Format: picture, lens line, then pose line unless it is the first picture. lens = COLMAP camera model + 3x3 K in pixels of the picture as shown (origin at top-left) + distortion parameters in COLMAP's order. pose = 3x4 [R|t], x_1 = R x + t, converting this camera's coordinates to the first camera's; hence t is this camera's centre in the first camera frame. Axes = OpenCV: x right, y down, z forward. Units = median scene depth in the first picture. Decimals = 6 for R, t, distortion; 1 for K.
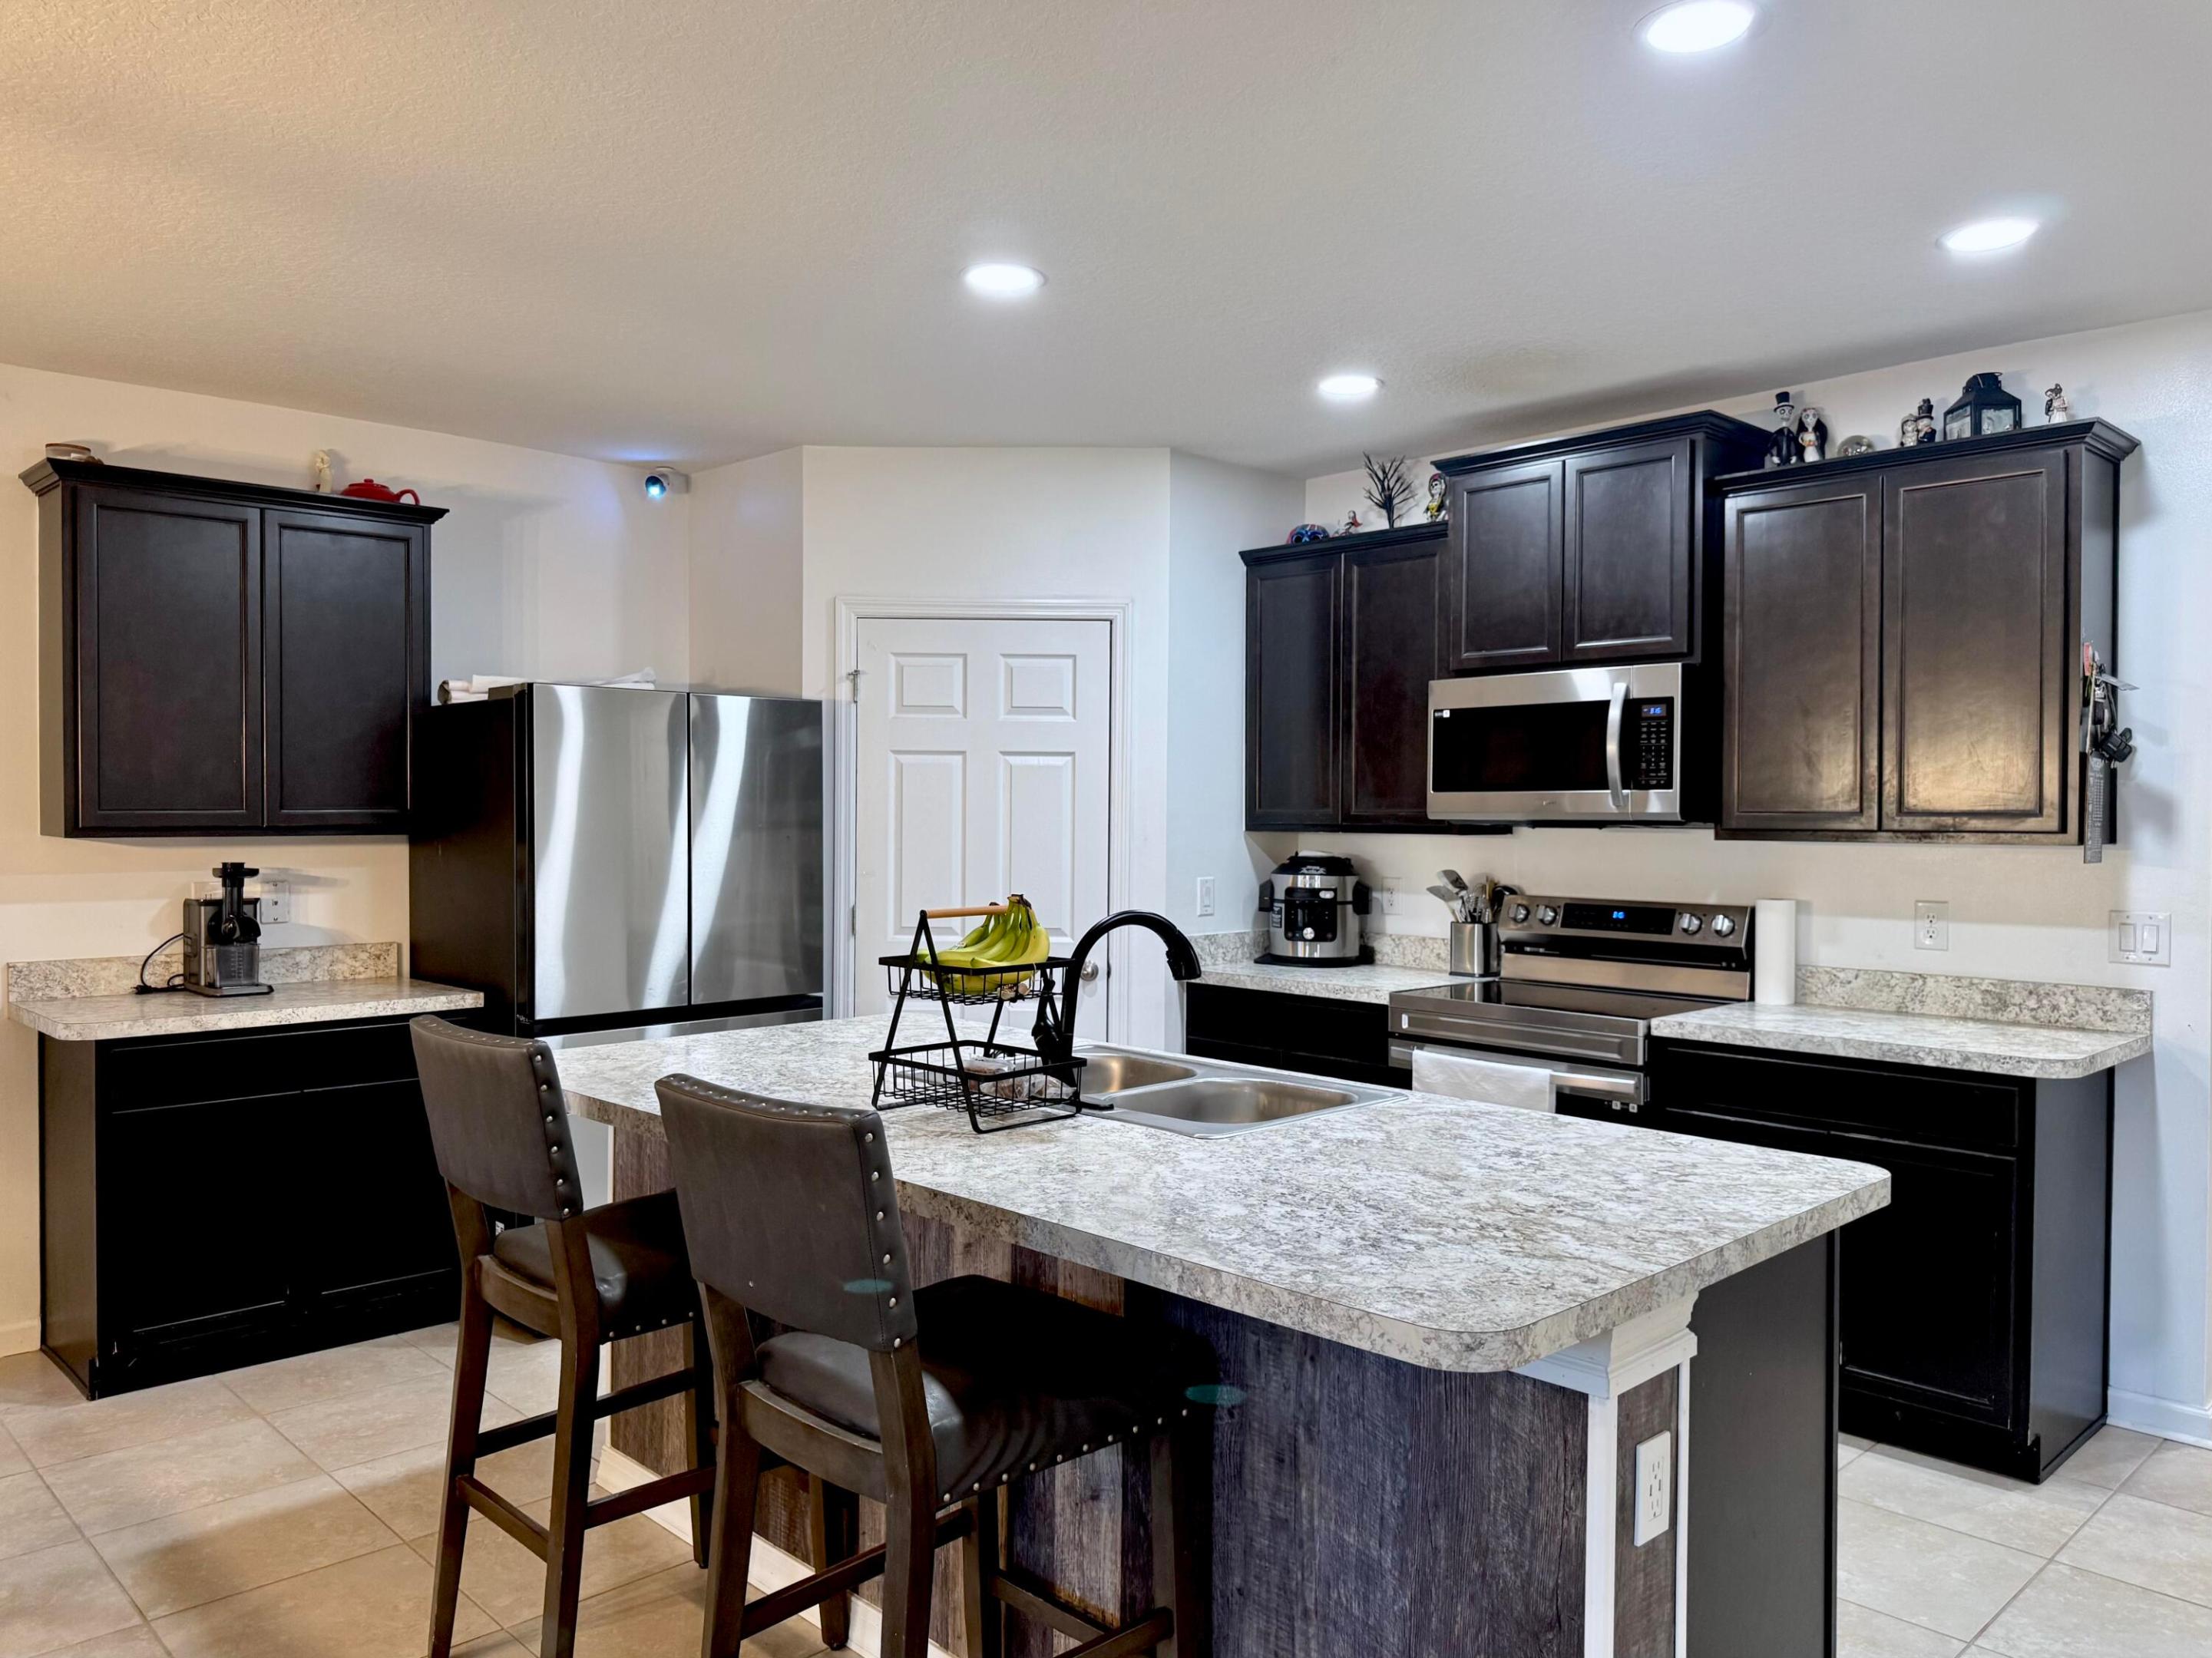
lens RADIAL K [[1609.1, 0, 1106.0], [0, 1609.1, 829.0], [0, 0, 1]] dist [0.026771, -0.052811]
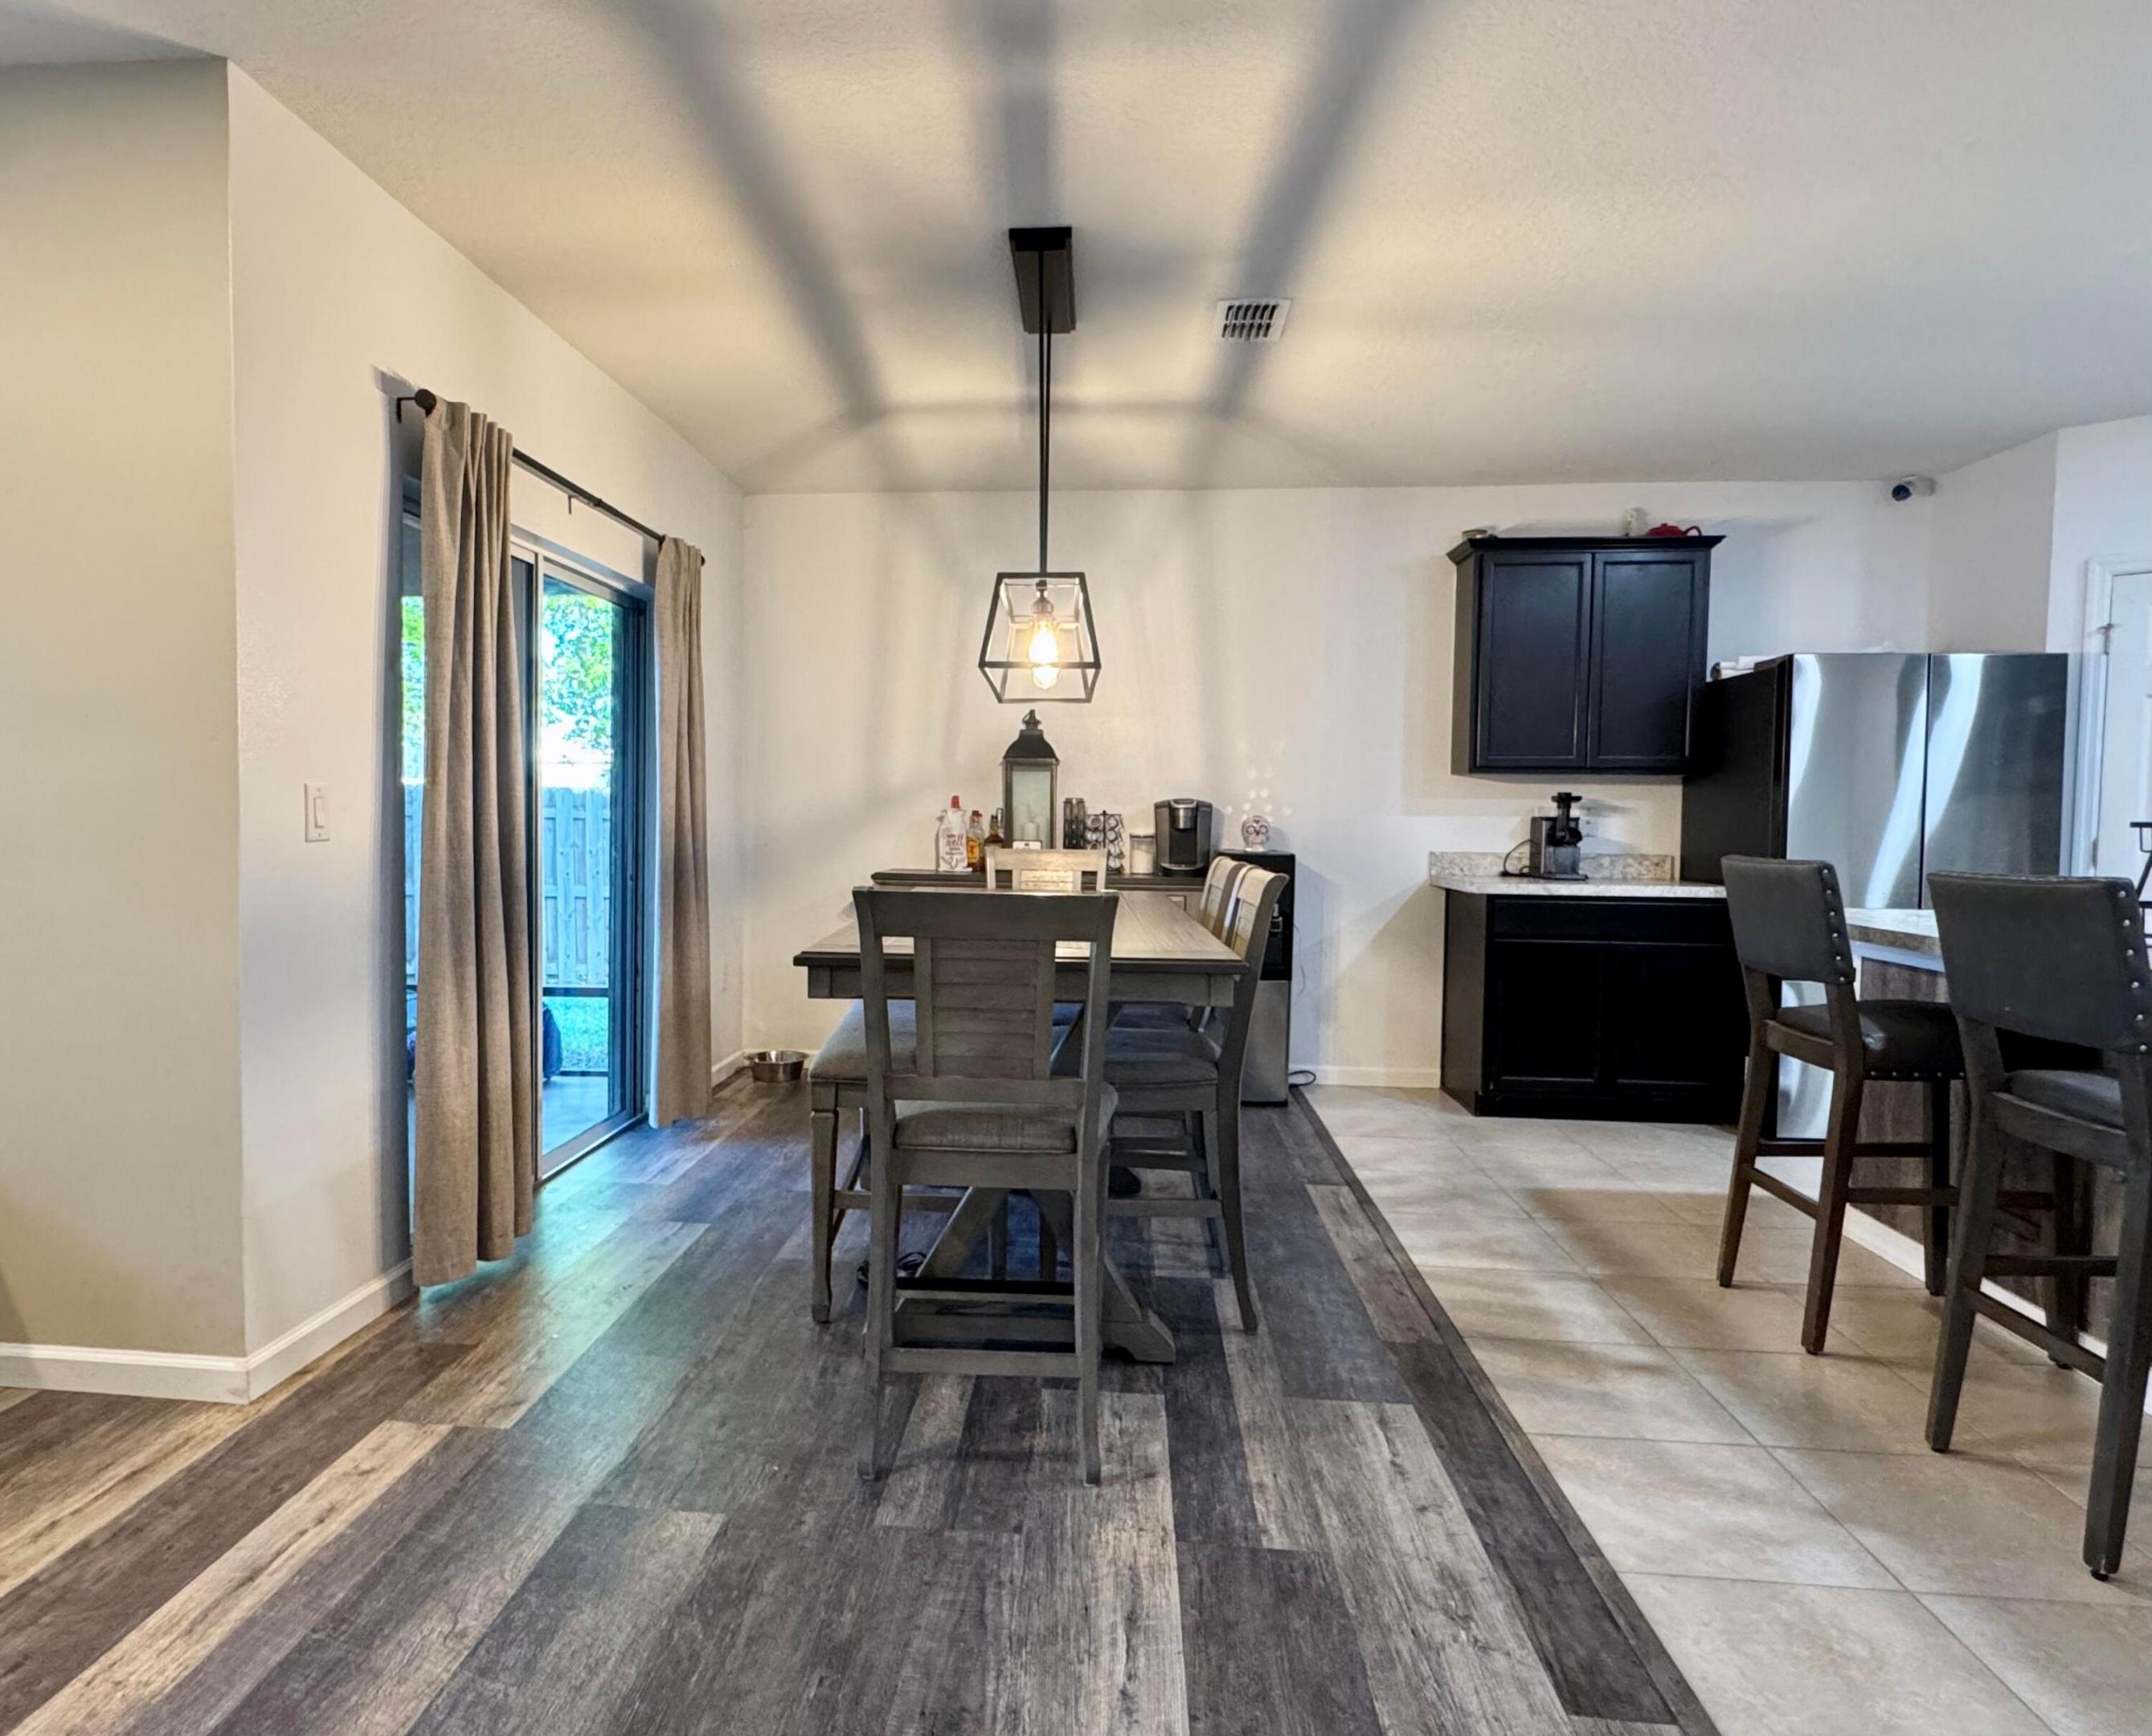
lens RADIAL K [[1255.4, 0, 1000.6], [0, 1255.4, 866.2], [0, 0, 1]] dist [-0.005499, -0.000896]
pose [[0.645690, 0.036772, -0.762714, 0.016572], [-0.017557, 0.999291, 0.033314, 0.059550], [0.763398, -0.008119, 0.645877, -0.161638]]
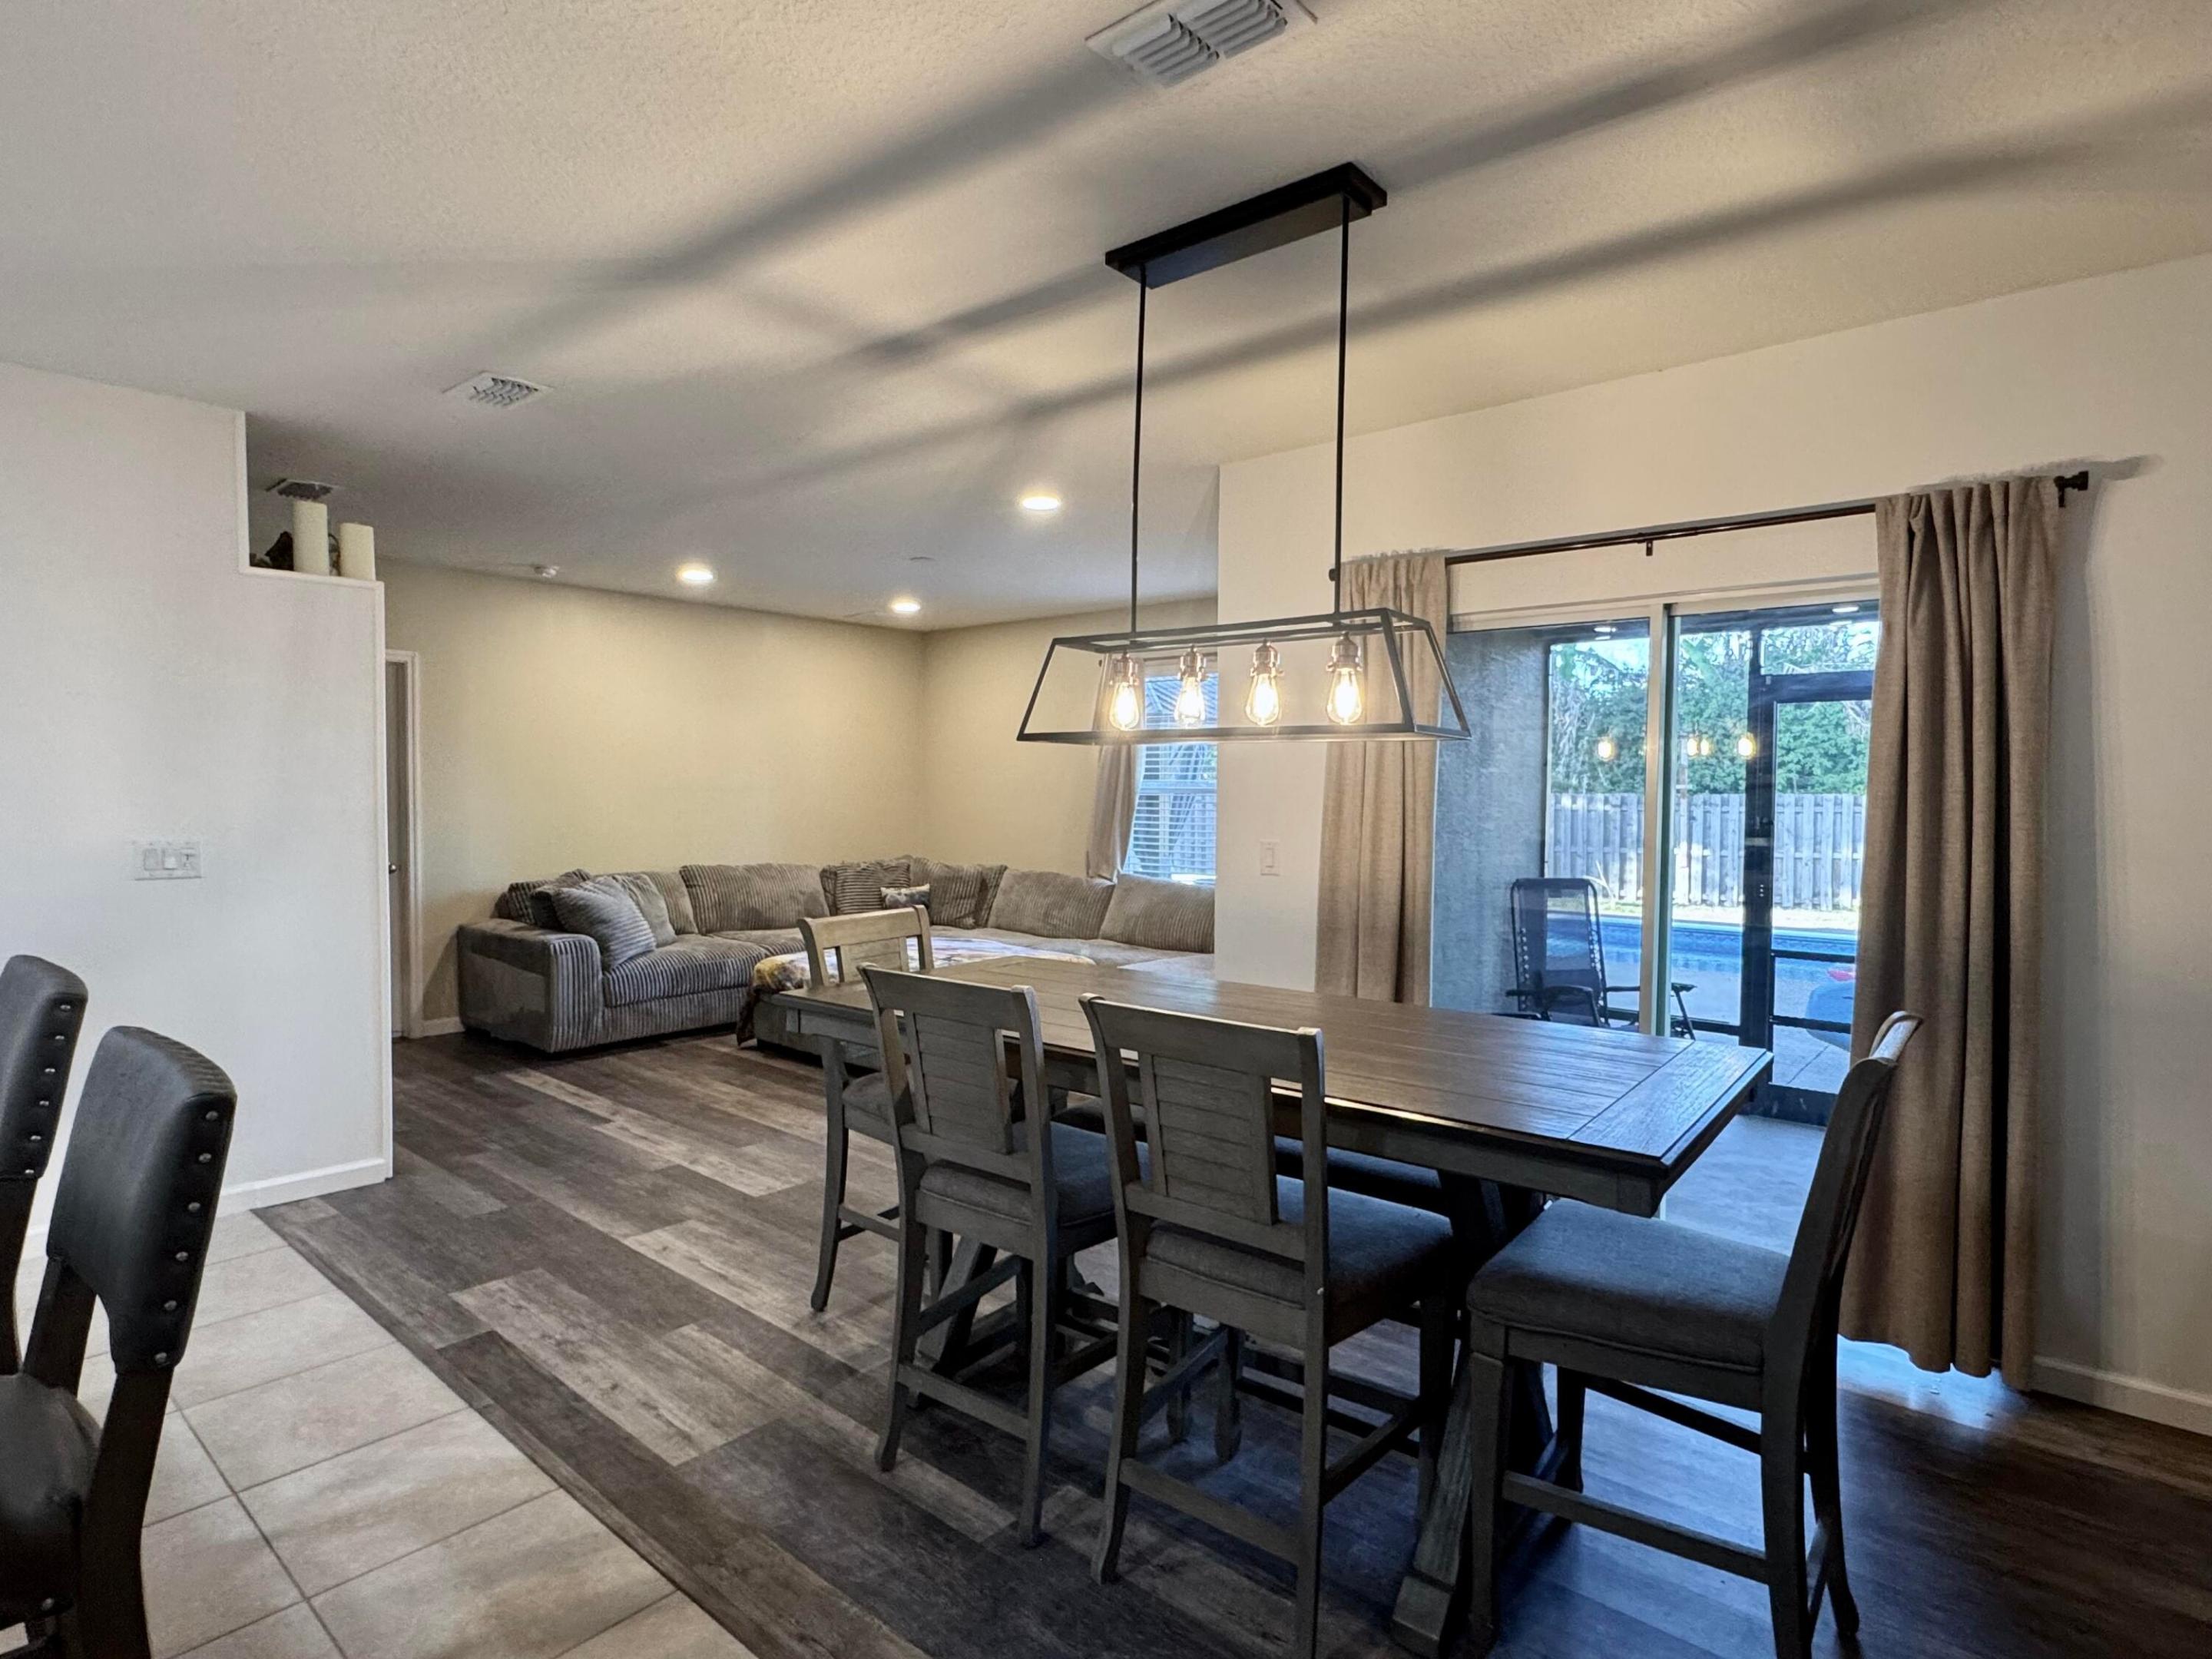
lens RADIAL K [[1172.5, 0, 1106.0], [0, 1172.5, 829.5], [0, 0, 1]] dist [-0.003672, -0.000005]
pose [[-0.995961, -0.011057, -0.089098, -0.432697], [-0.015348, 0.998747, 0.047626, -0.004823], [0.088460, 0.048801, -0.994884, 0.883786]]
